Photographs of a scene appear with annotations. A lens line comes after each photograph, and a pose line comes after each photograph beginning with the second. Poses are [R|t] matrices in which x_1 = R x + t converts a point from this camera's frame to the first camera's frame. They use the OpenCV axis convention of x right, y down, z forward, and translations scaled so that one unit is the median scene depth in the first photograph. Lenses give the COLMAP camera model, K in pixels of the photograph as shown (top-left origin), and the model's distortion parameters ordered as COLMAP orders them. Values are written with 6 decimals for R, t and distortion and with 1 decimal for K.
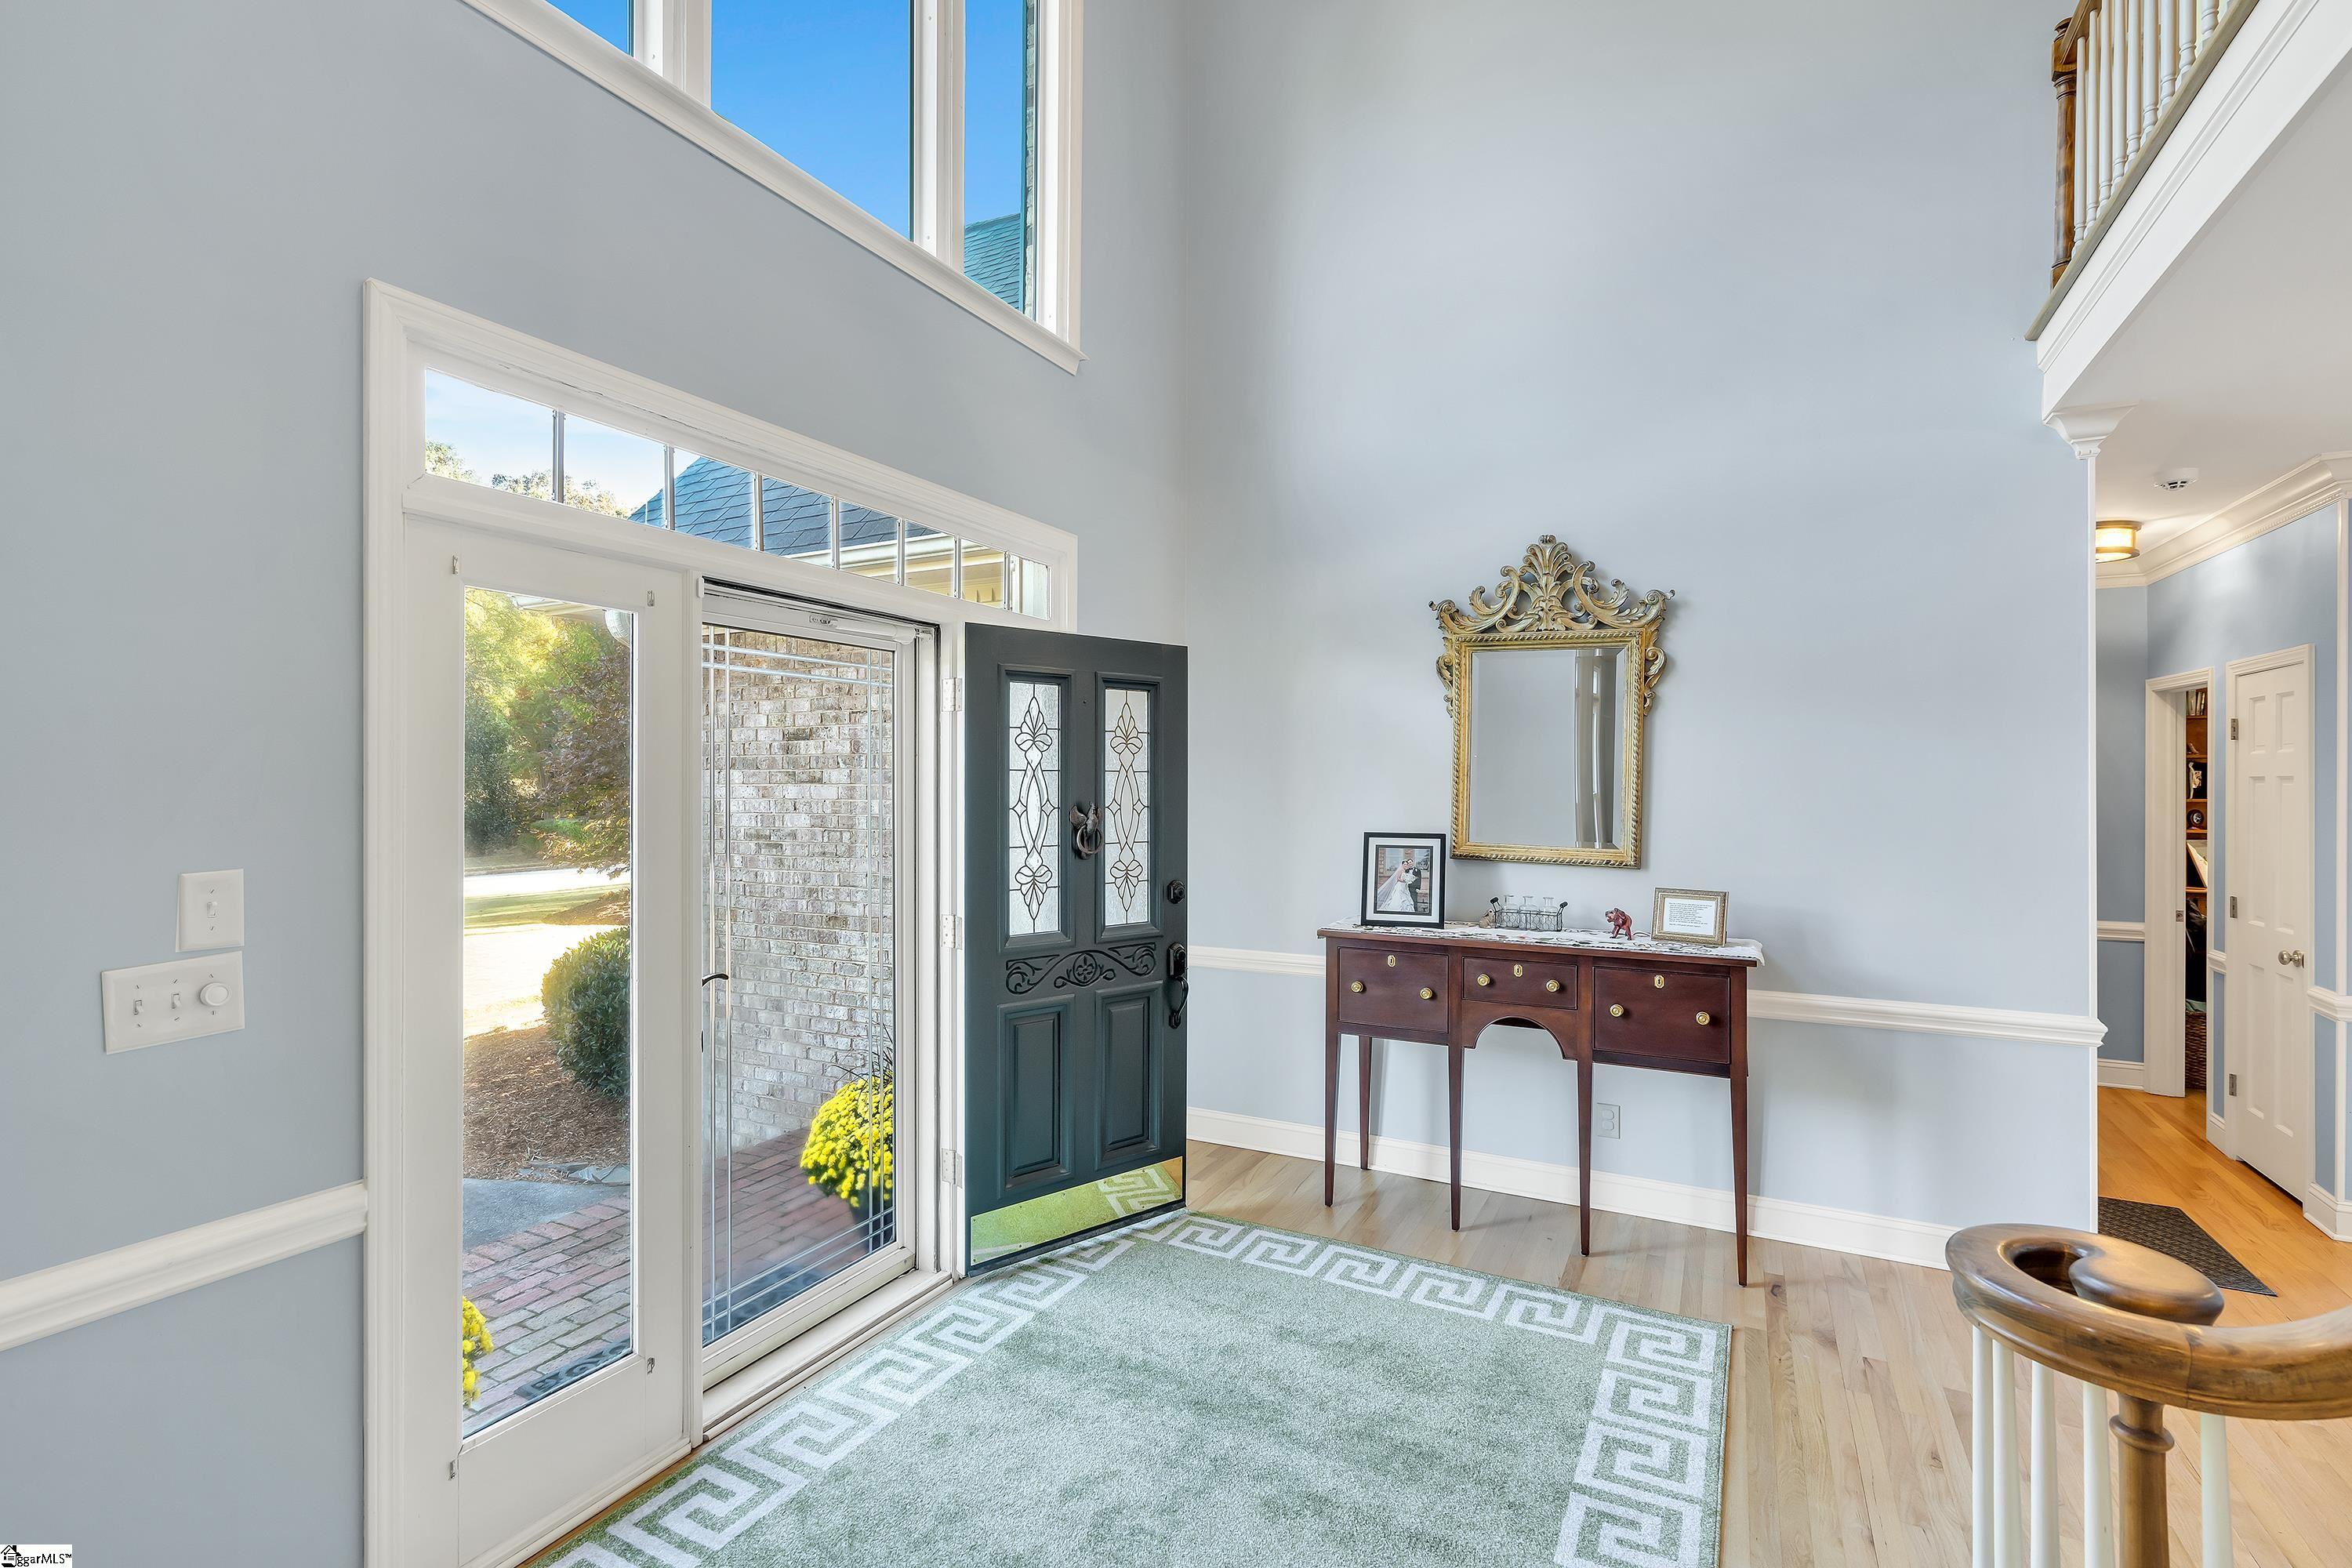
lens RADIAL K [[1064.8, 0, 1175.7], [0, 1064.8, 788.6], [0, 0, 1]] dist [-0.001569, 0.000175]
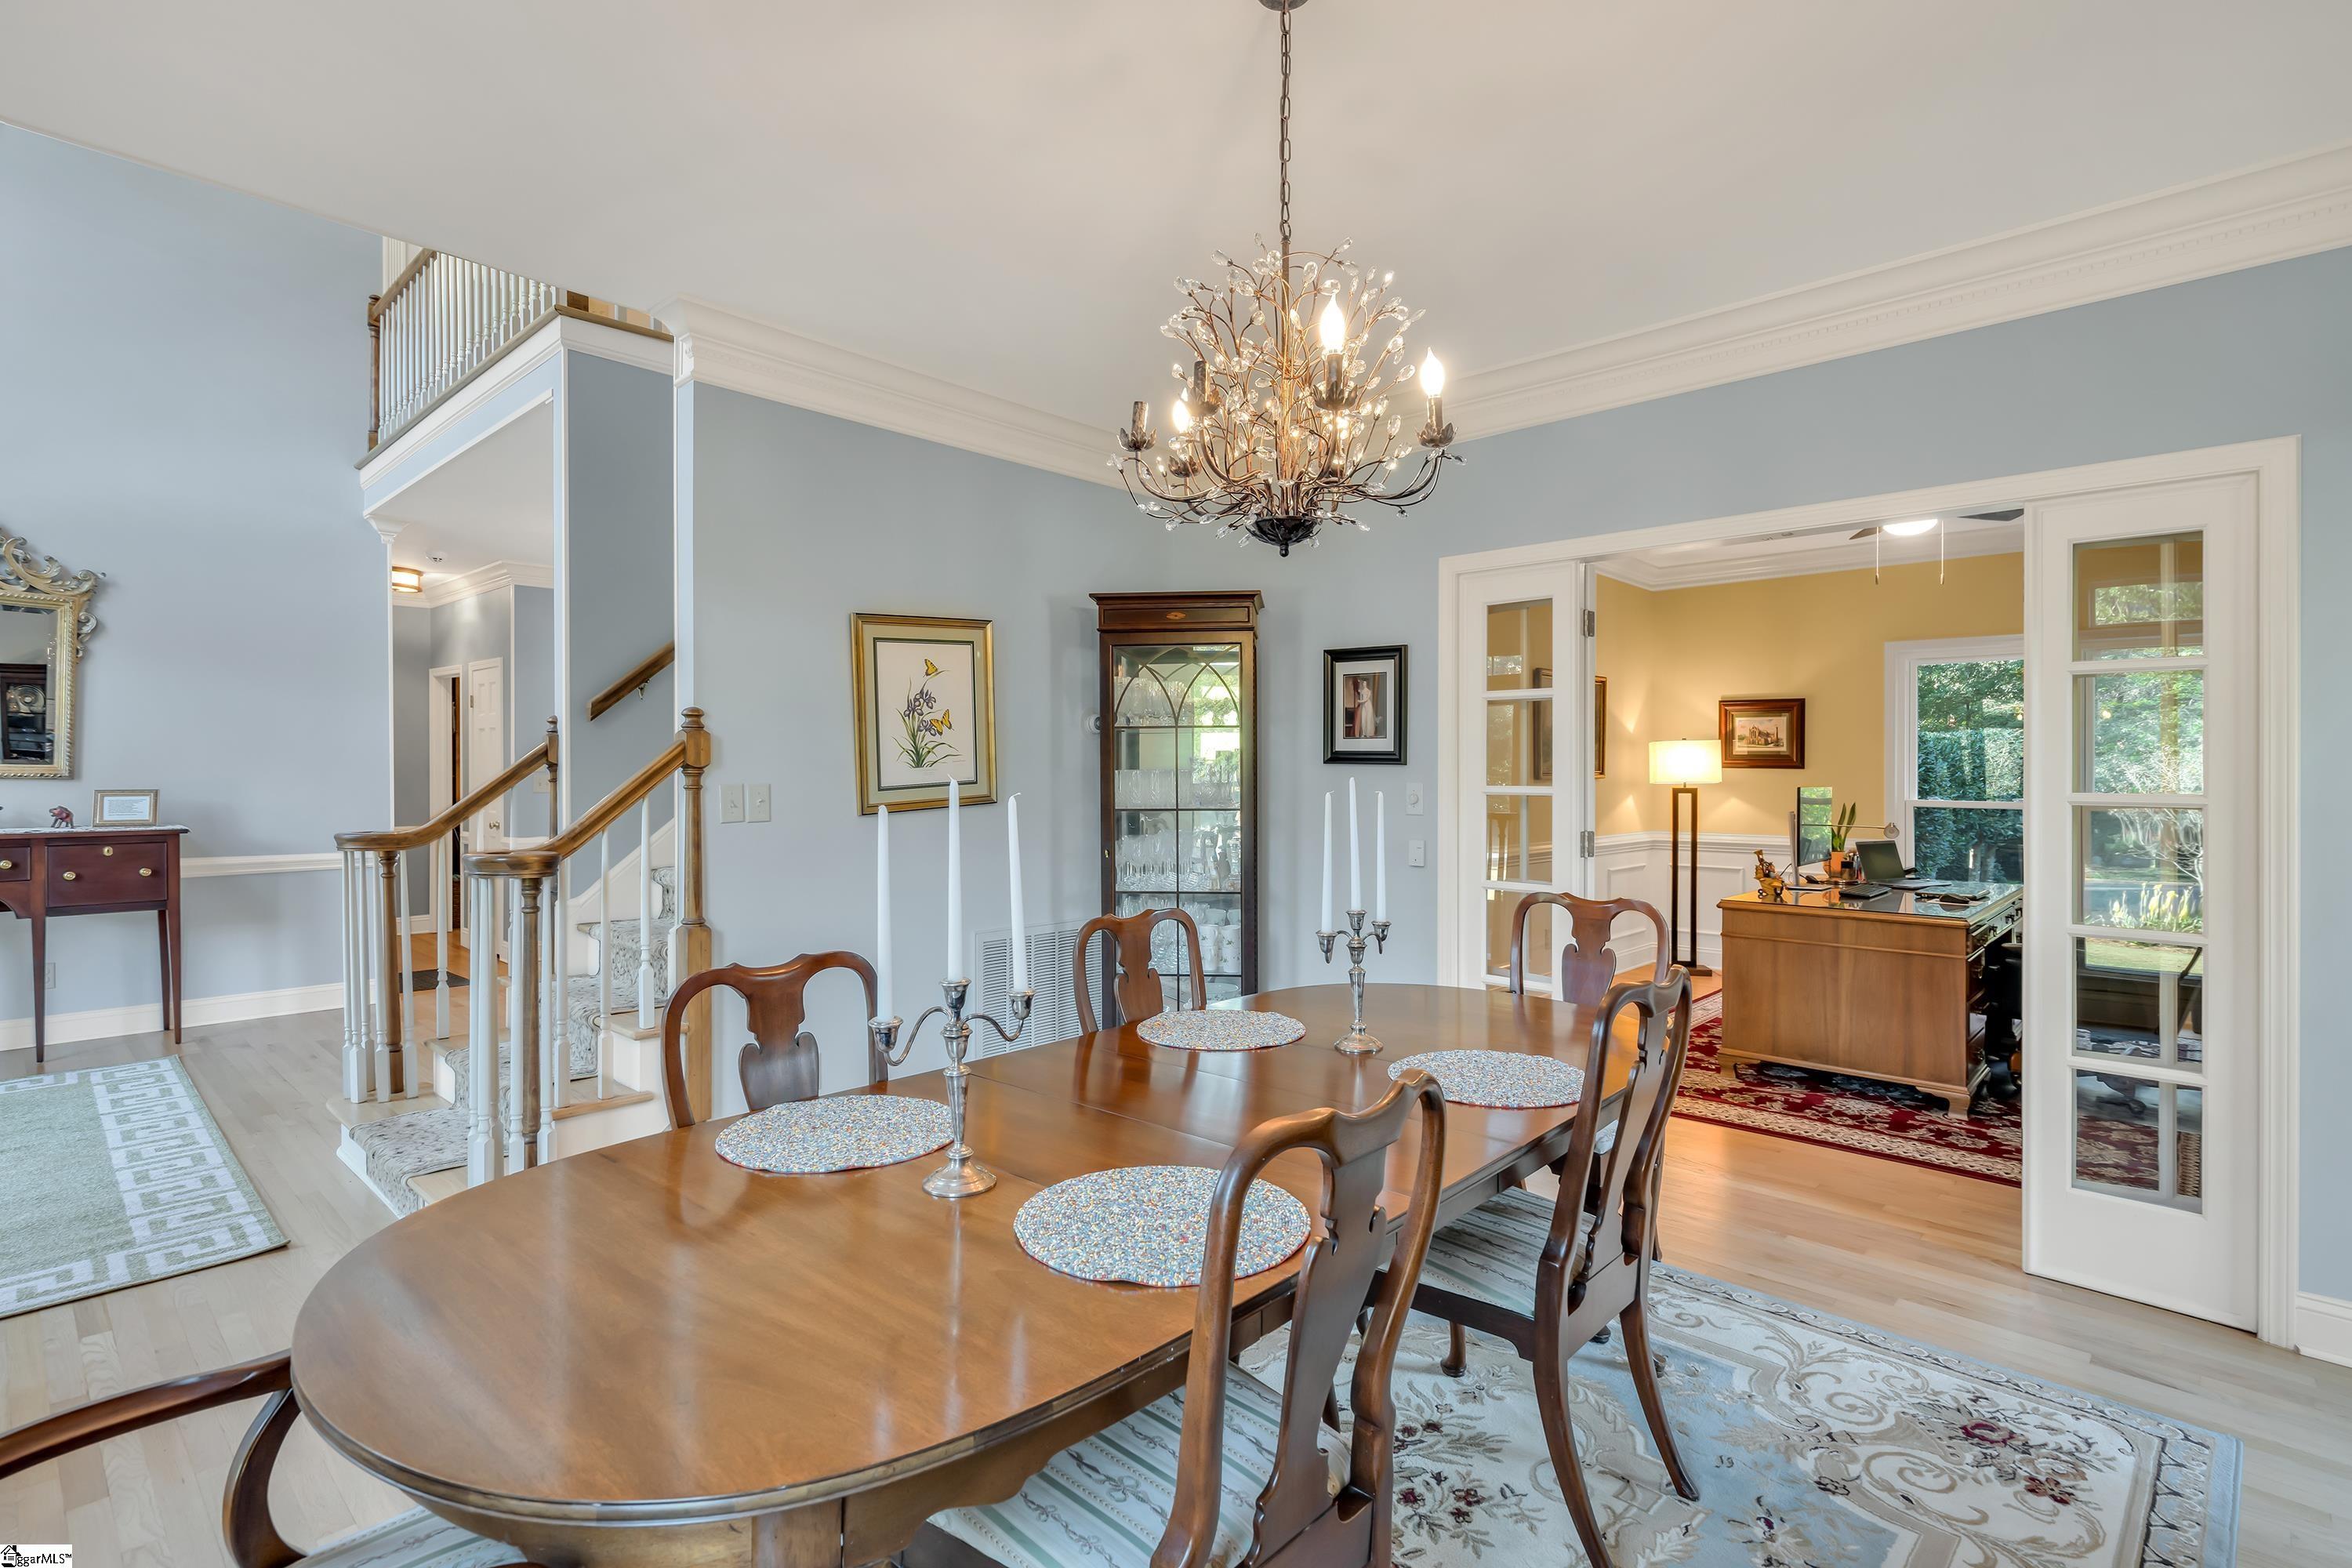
lens RADIAL K [[1133.6, 0, 1175.7], [0, 1133.6, 776.3], [0, 0, 1]] dist [-0.000834, -0.000047]
pose [[0.267243, -0.005869, 0.963611, -0.590080], [0.003425, 0.999981, 0.005141, 0.074047], [-0.963623, 0.001926, 0.267258, -0.739319]]
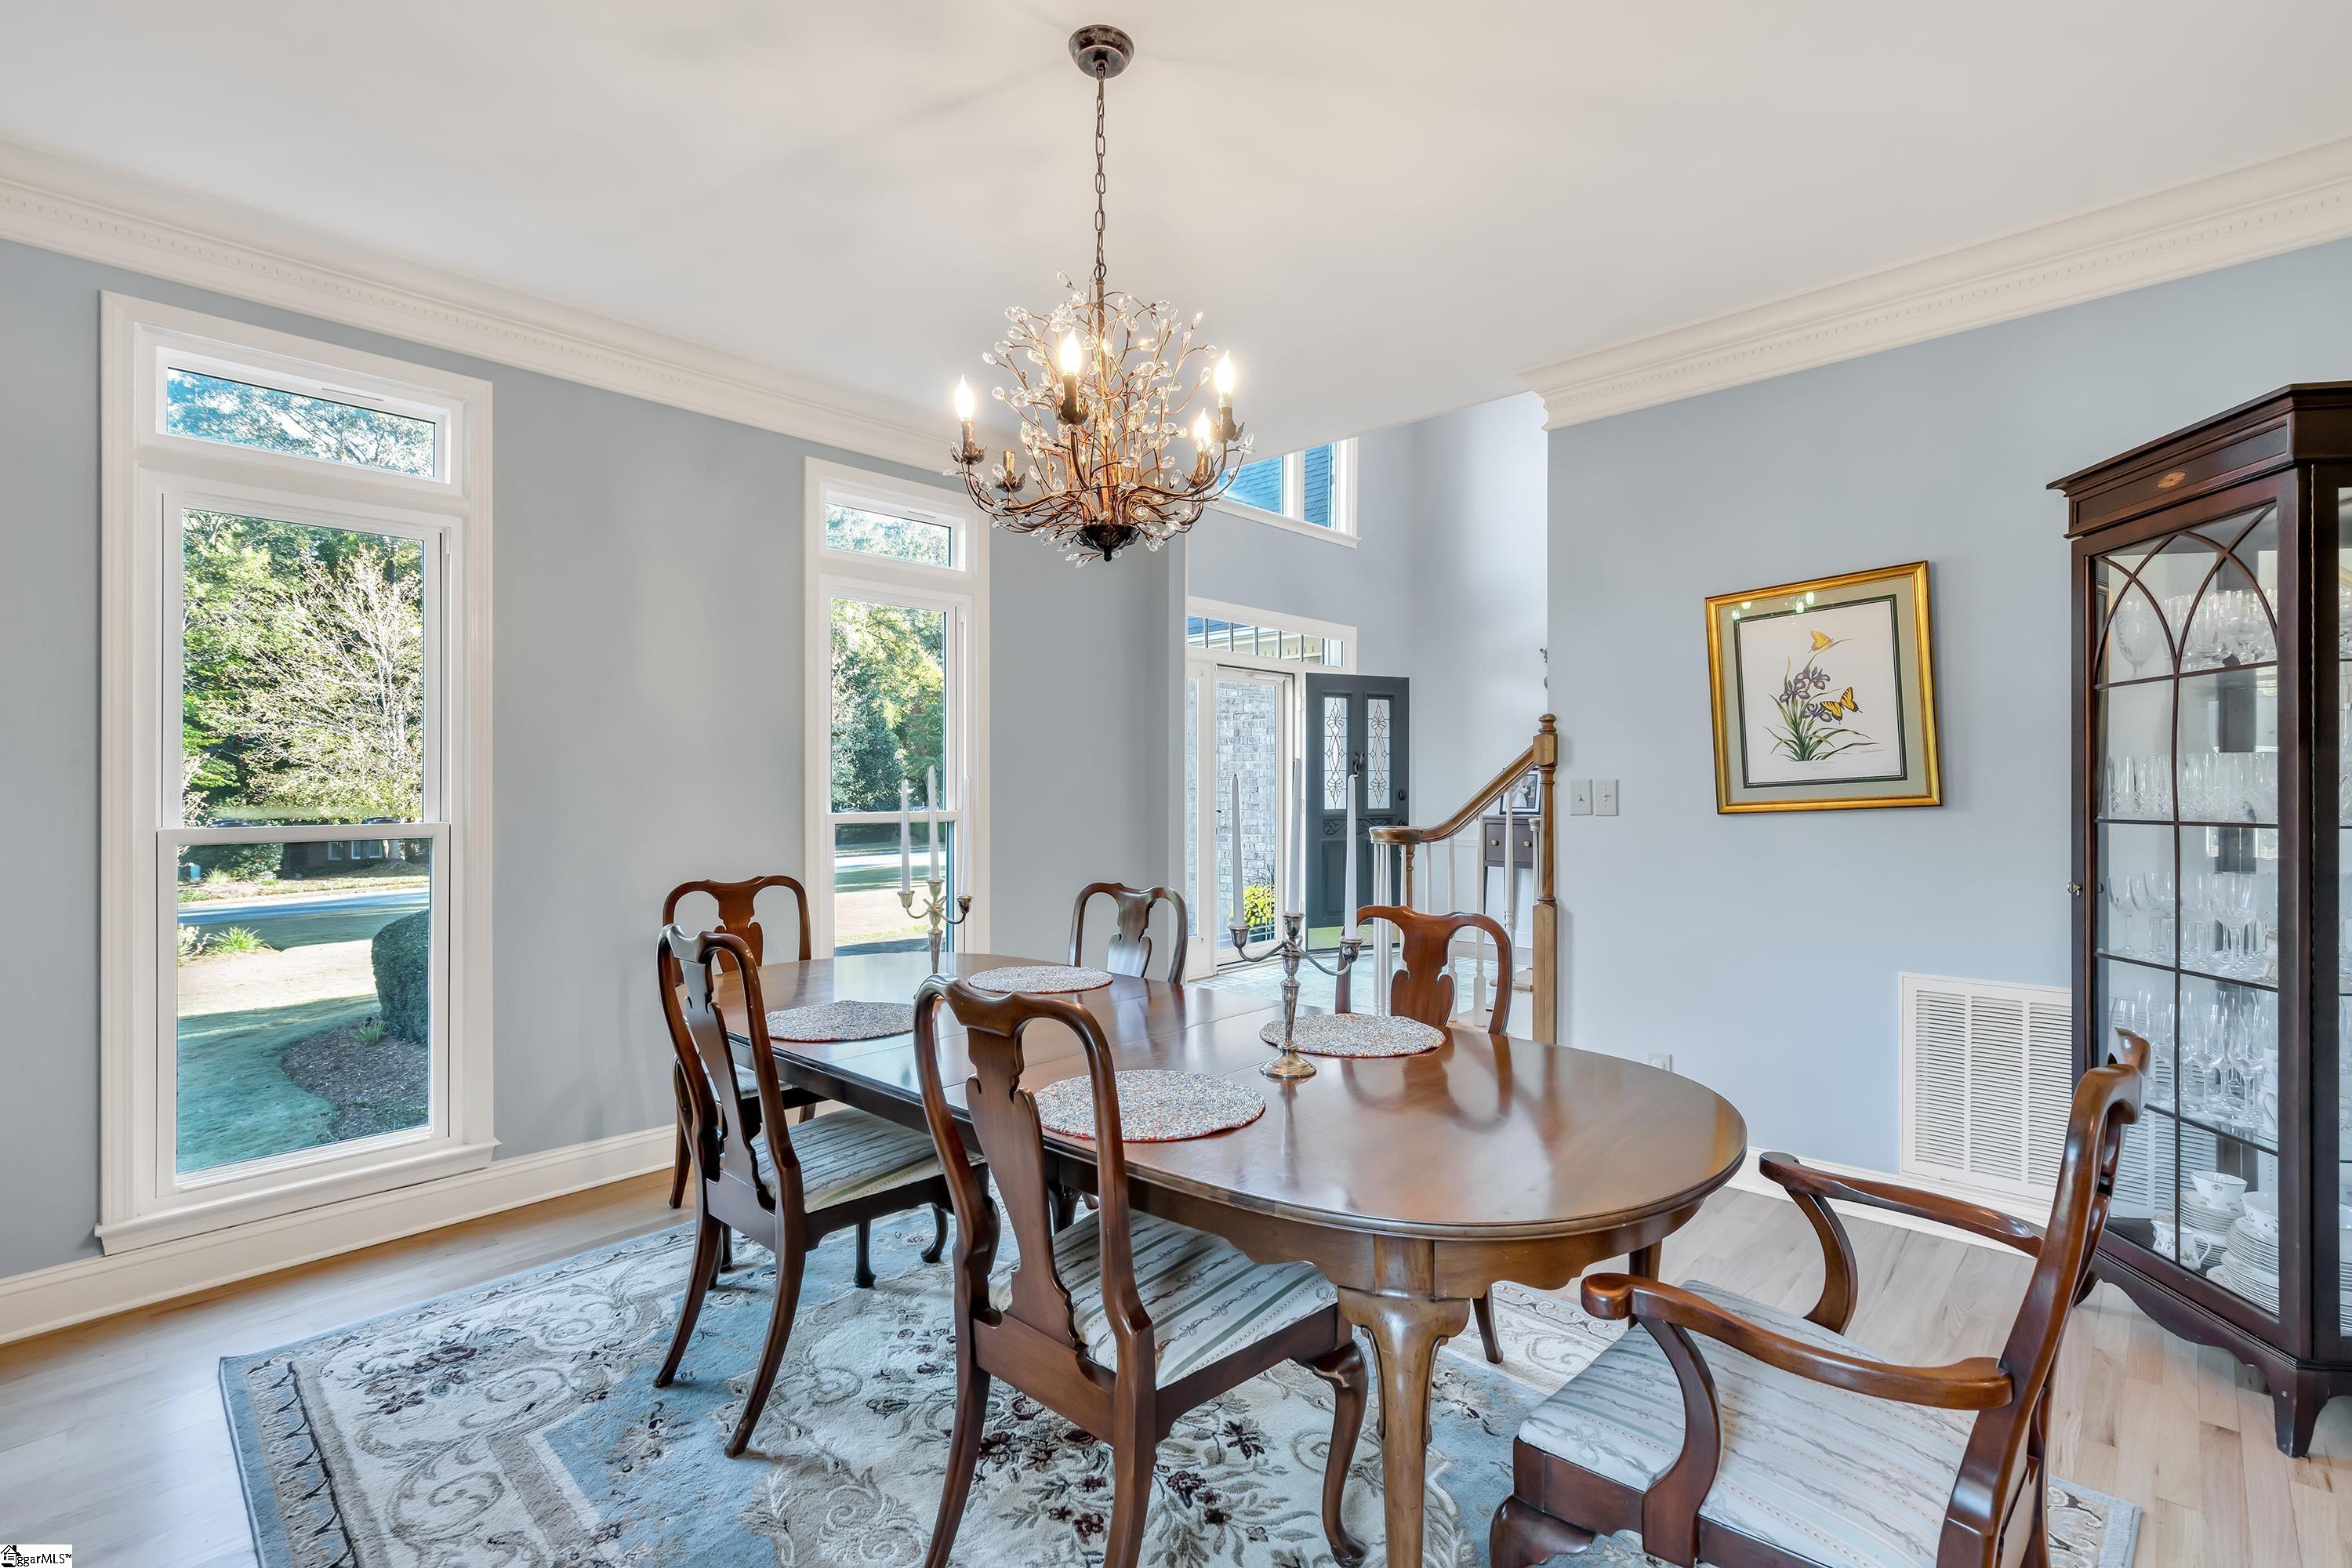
lens RADIAL K [[1064.8, 0, 1175.7], [0, 1064.8, 788.6], [0, 0, 1]] dist [-0.001569, 0.000175]
pose [[0.962064, -0.002168, -0.272814, 0.146299], [0.001008, 0.999990, -0.004390, 0.096482], [0.272821, 0.003949, 0.962057, -1.182264]]
